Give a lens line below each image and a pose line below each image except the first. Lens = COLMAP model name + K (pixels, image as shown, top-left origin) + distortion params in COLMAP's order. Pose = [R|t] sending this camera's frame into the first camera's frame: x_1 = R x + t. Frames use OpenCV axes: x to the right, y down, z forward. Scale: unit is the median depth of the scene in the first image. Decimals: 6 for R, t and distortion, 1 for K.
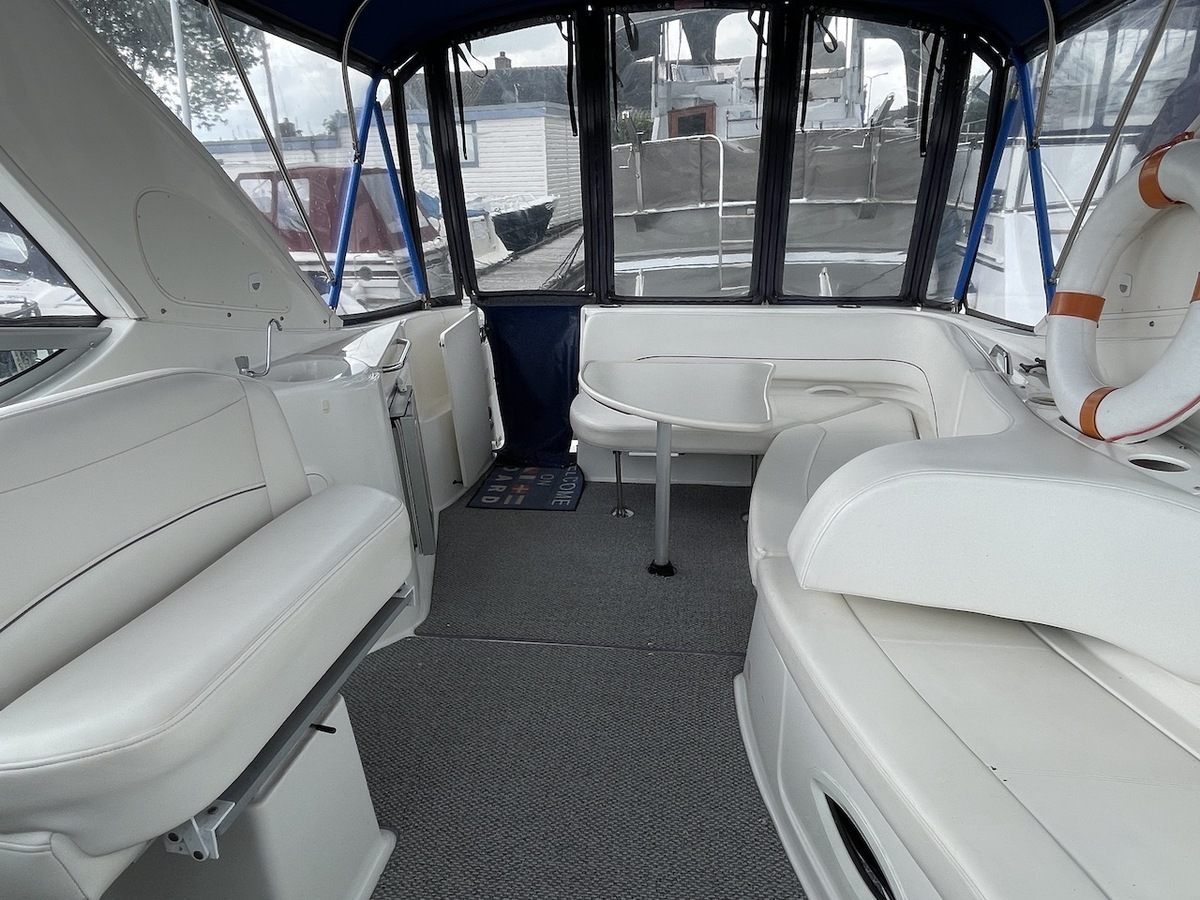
lens RADIAL K [[729.7, 0, 602.1], [0, 729.7, 425.4], [0, 0, 1]] dist [0.064042, -0.029731]
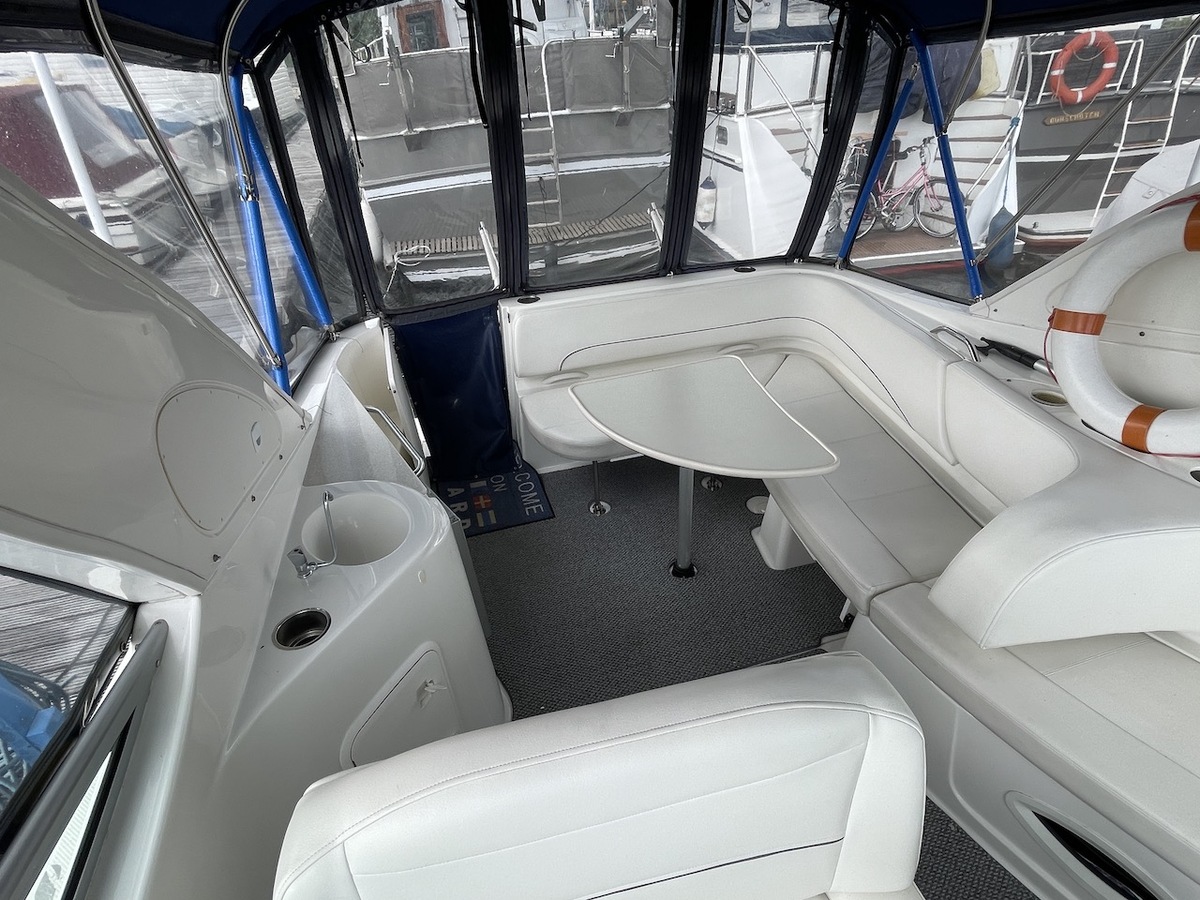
lens RADIAL K [[633.1, 0, 600.0], [0, 633.1, 450.0], [0, 0, 1]] dist [0.012992, -0.000746]
pose [[0.924530, -0.229410, 0.304326, -0.224664], [0.155742, 0.956236, 0.247703, -0.182096], [-0.347833, -0.181612, 0.919798, 0.169199]]
